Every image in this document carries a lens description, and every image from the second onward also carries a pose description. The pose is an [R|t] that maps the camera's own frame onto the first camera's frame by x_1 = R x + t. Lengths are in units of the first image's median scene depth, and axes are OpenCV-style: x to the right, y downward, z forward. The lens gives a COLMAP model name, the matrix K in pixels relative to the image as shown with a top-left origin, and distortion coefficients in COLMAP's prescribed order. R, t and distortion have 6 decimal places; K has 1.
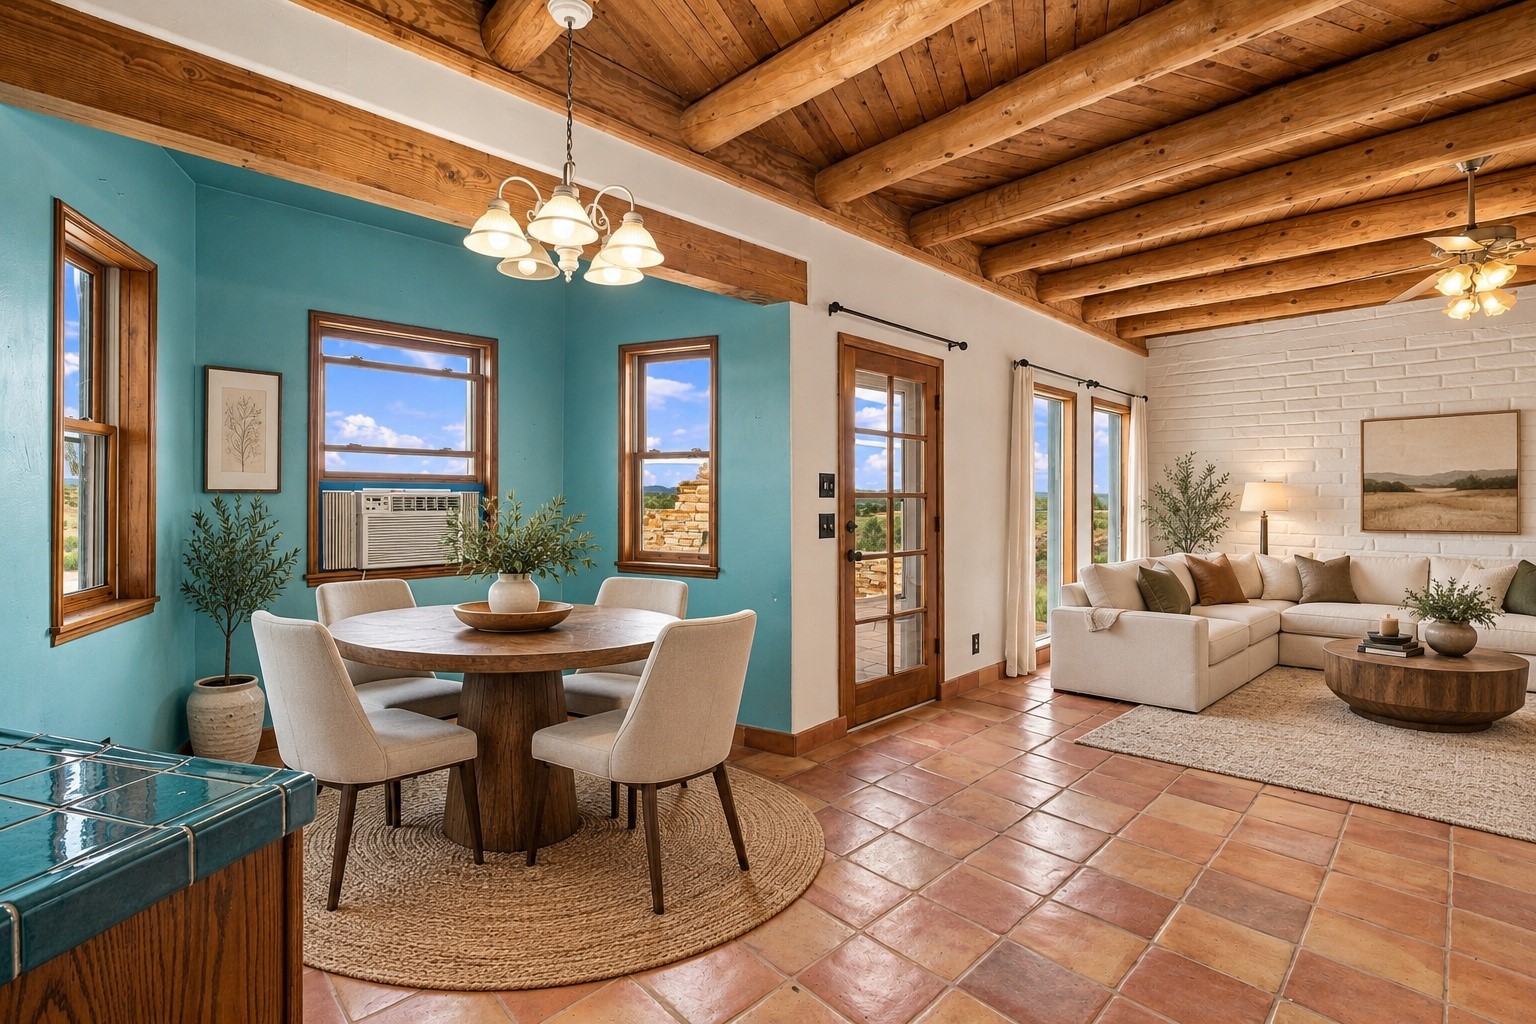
lens RADIAL K [[678.4, 0, 769.2], [0, 678.4, 505.7], [0, 0, 1]] dist [0.002522, 0.000179]
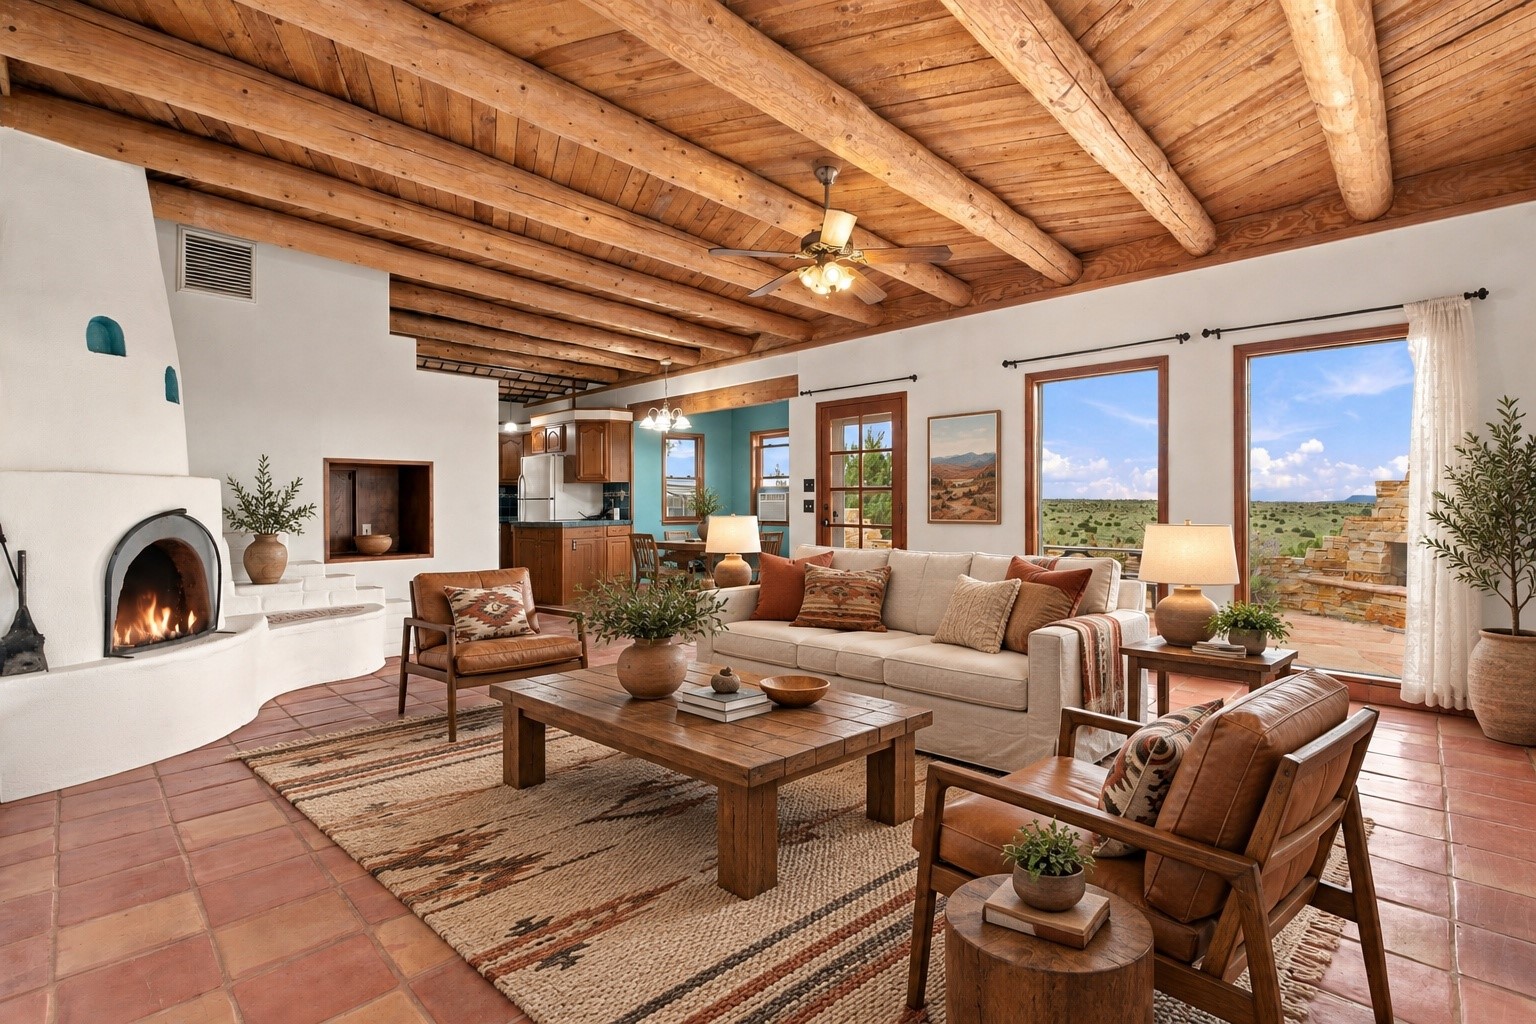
lens RADIAL K [[712.0, 0, 794.0], [0, 712.0, 506.4], [0, 0, 1]] dist [-0.000083, -0.000068]
pose [[0.070891, 0.004532, -0.997474, 2.108620], [-0.001028, 0.999989, 0.004470, 0.021508], [0.997484, 0.000709, 0.070894, 0.815164]]
